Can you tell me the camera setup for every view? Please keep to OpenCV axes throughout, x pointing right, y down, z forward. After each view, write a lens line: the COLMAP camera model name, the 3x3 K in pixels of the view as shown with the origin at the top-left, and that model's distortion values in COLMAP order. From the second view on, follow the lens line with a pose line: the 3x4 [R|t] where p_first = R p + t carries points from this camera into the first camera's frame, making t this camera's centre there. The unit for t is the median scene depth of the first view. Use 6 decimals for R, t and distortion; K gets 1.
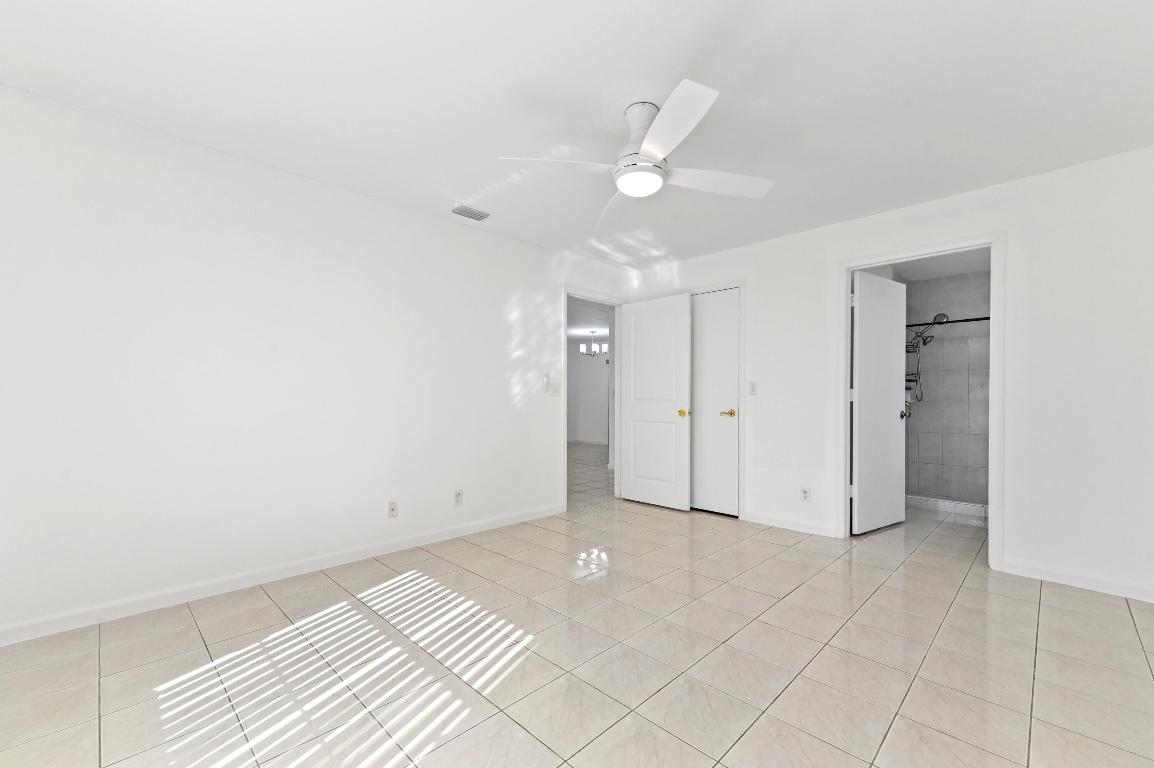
lens RADIAL K [[475.4, 0, 577.0], [0, 475.4, 384.0], [0, 0, 1]] dist [-0.000179, -0.000017]
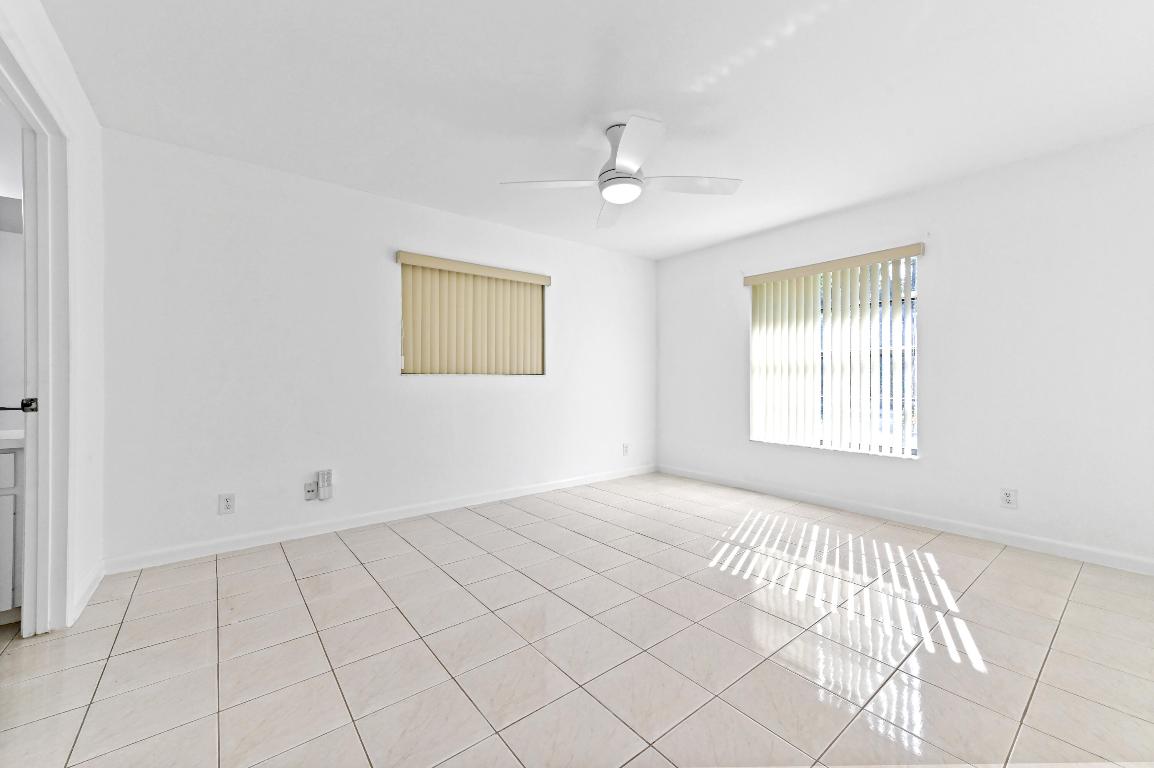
lens RADIAL K [[446.3, 0, 577.0], [0, 446.3, 384.0], [0, 0, 1]] dist [0.000155, 0.000018]
pose [[-0.994664, -0.000456, 0.103166, 0.134628], [-0.001418, 0.999956, -0.009252, 0.066974], [-0.103157, -0.009349, -0.994621, 2.261271]]
